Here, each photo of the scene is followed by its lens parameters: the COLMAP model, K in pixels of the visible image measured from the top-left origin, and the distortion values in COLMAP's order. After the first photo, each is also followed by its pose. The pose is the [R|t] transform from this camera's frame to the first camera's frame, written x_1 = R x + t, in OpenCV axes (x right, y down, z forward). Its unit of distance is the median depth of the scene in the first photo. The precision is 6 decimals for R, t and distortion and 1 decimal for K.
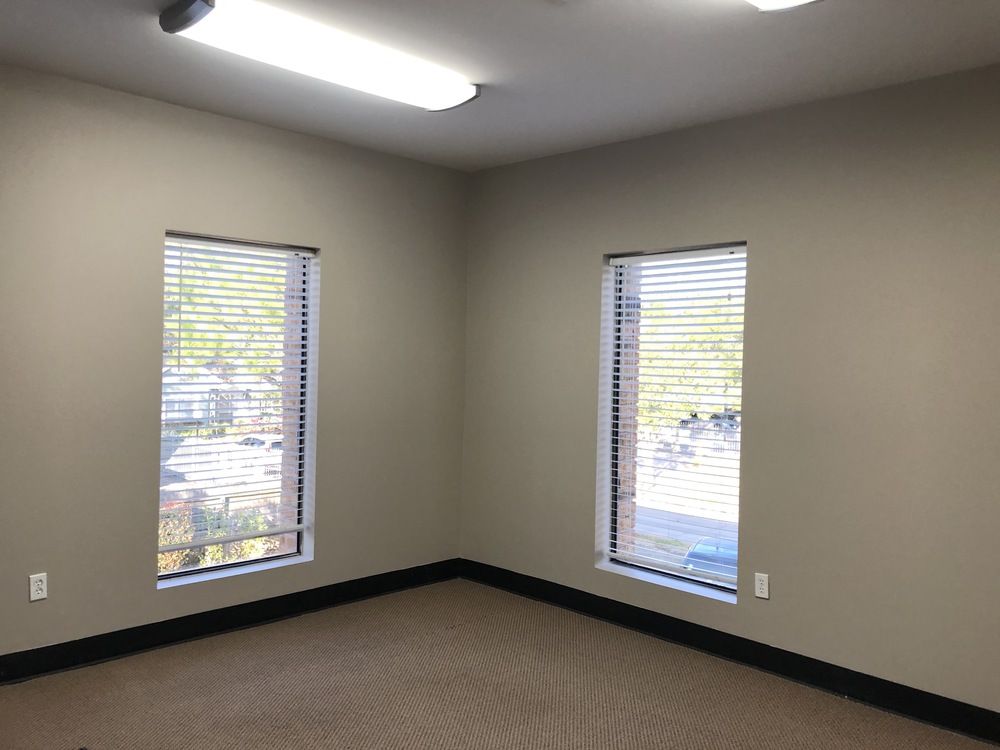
lens RADIAL K [[801.5, 0, 500.0], [0, 801.5, 375.0], [0, 0, 1]] dist [0.001218, -0.001299]
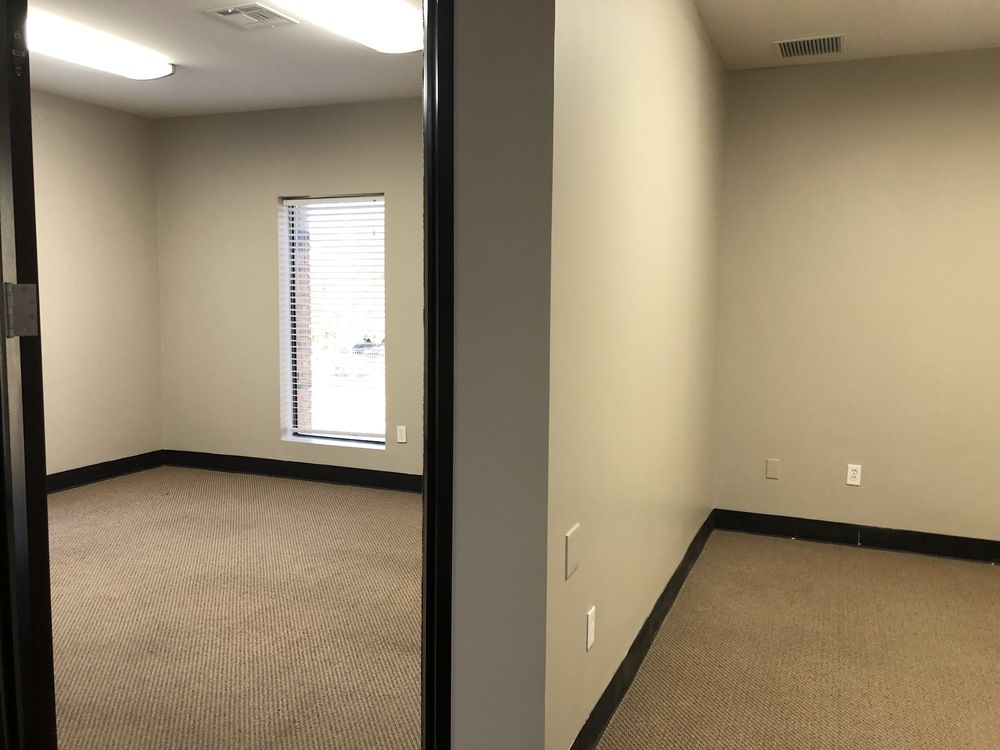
lens RADIAL K [[790.3, 0, 516.8], [0, 790.3, 375.9], [0, 0, 1]] dist [0.058584, -0.001602]
pose [[0.915996, -0.045510, 0.398597, -0.040998], [0.014692, 0.996684, 0.080033, 0.038134], [-0.400917, -0.067453, 0.913628, -0.327185]]
